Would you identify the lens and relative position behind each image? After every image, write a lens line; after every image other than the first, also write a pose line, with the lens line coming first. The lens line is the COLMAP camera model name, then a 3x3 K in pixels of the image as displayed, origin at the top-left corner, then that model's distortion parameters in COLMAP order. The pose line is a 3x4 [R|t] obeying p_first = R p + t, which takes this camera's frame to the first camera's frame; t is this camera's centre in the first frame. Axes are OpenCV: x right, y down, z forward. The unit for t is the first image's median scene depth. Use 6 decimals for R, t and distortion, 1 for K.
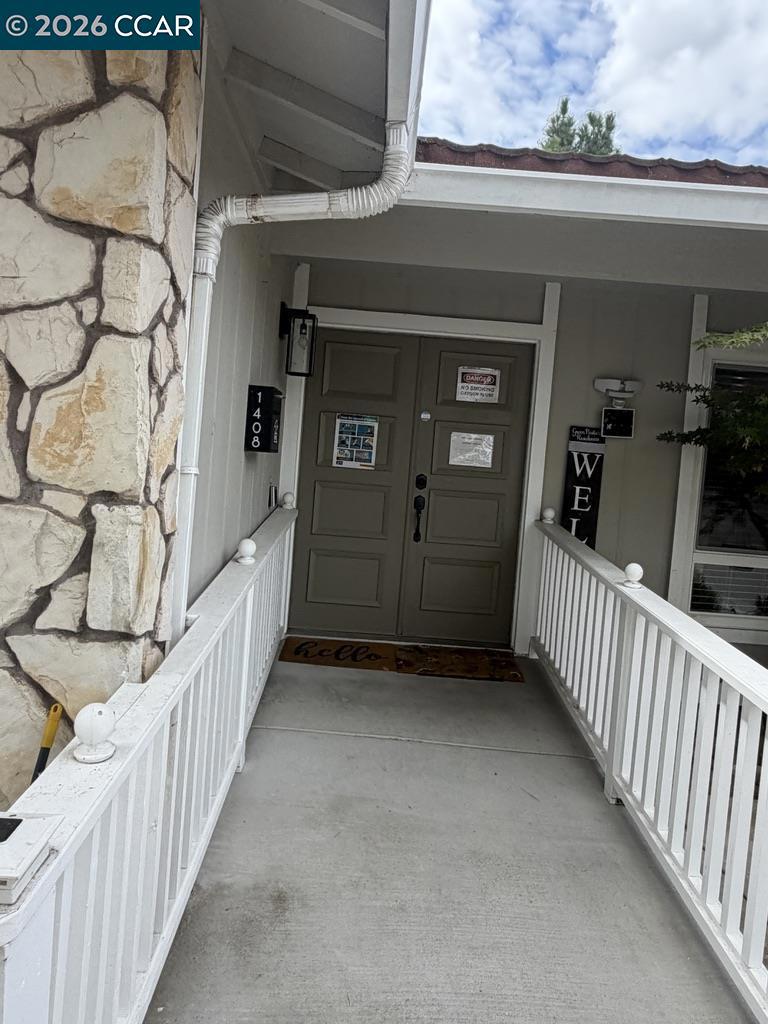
lens RADIAL K [[693.2, 0, 384.6], [0, 693.2, 504.8], [0, 0, 1]] dist [-0.013094, -0.001603]
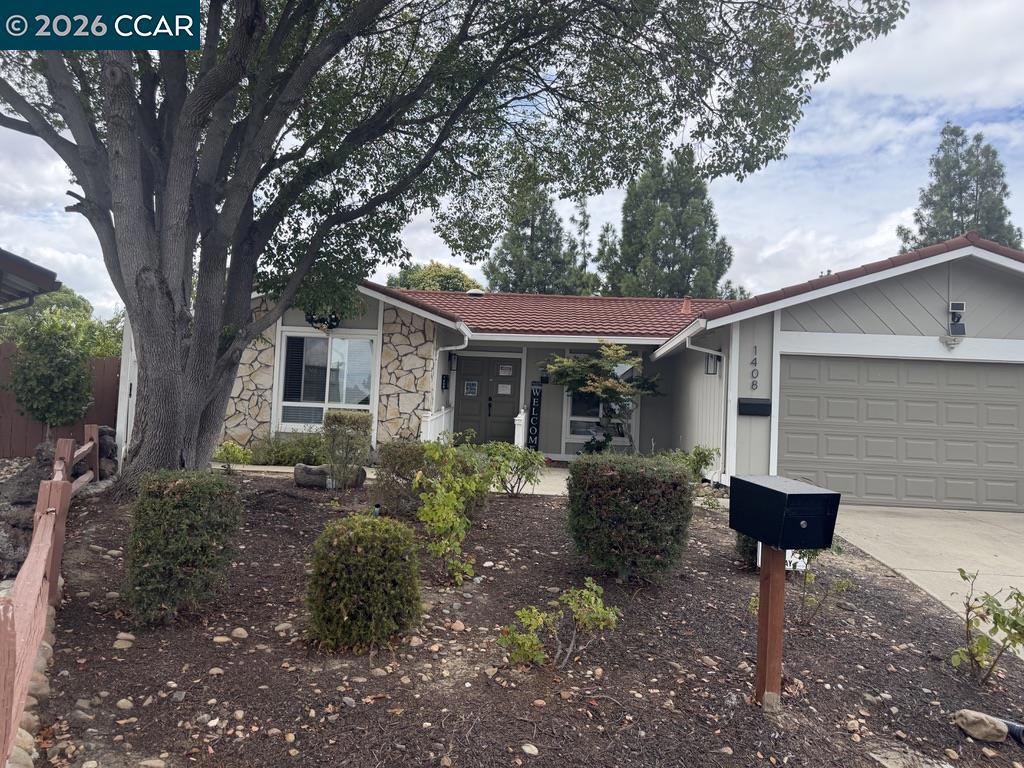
lens RADIAL K [[717.6, 0, 510.8], [0, 717.6, 387.5], [0, 0, 1]] dist [0.002598, 0.000117]
pose [[0.997235, -0.032493, -0.066827, 0.406196], [0.024471, 0.992768, -0.117531, 0.341444], [0.070162, 0.115571, 0.990818, -2.603650]]
